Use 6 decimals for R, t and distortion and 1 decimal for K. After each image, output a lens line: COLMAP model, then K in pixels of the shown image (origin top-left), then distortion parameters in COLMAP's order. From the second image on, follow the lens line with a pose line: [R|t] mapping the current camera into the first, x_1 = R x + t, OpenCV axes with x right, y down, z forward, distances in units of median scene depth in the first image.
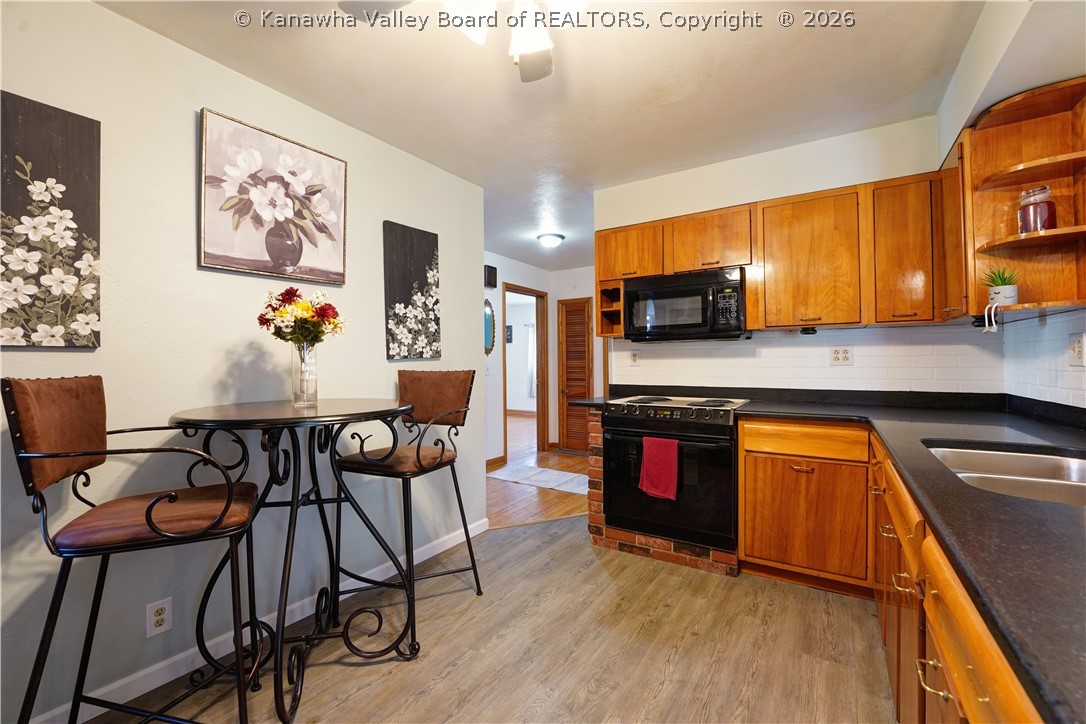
lens RADIAL K [[447.4, 0, 544.2], [0, 447.4, 362.2], [0, 0, 1]] dist [-0.003648, 0.000500]
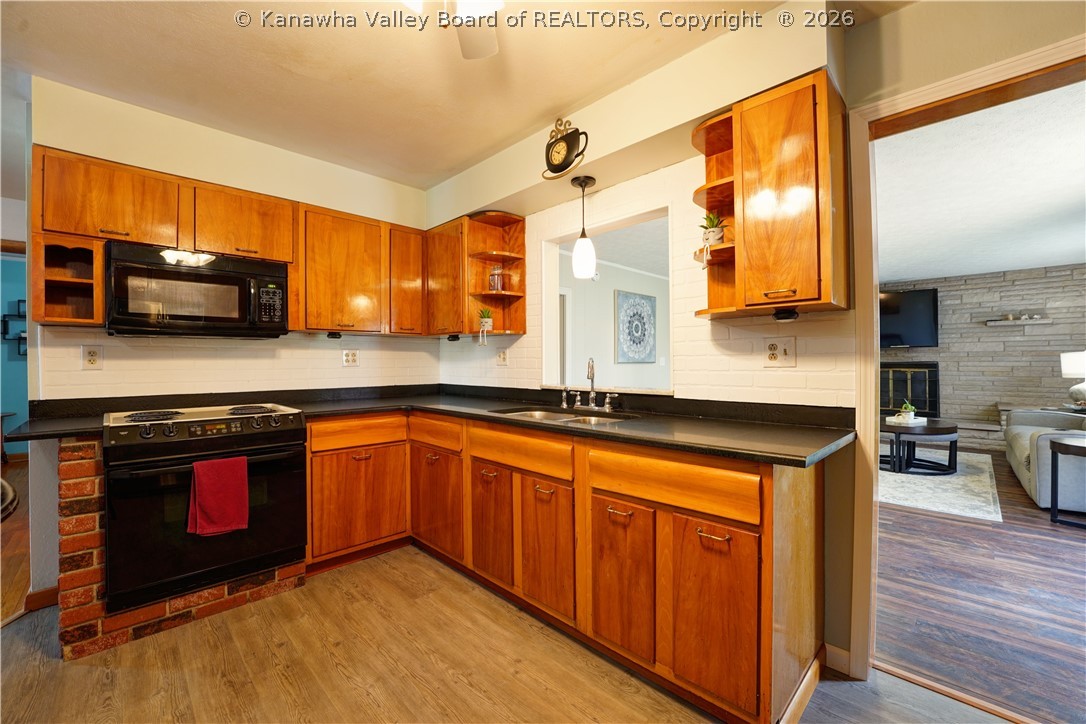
lens RADIAL K [[447.4, 0, 541.2], [0, 447.4, 361.0], [0, 0, 1]] dist [-0.003648, 0.000500]
pose [[0.236197, 0.007535, 0.971676, -0.396516], [0.002311, 0.999963, -0.008316, 0.004170], [-0.971702, 0.004209, 0.236171, 0.269738]]
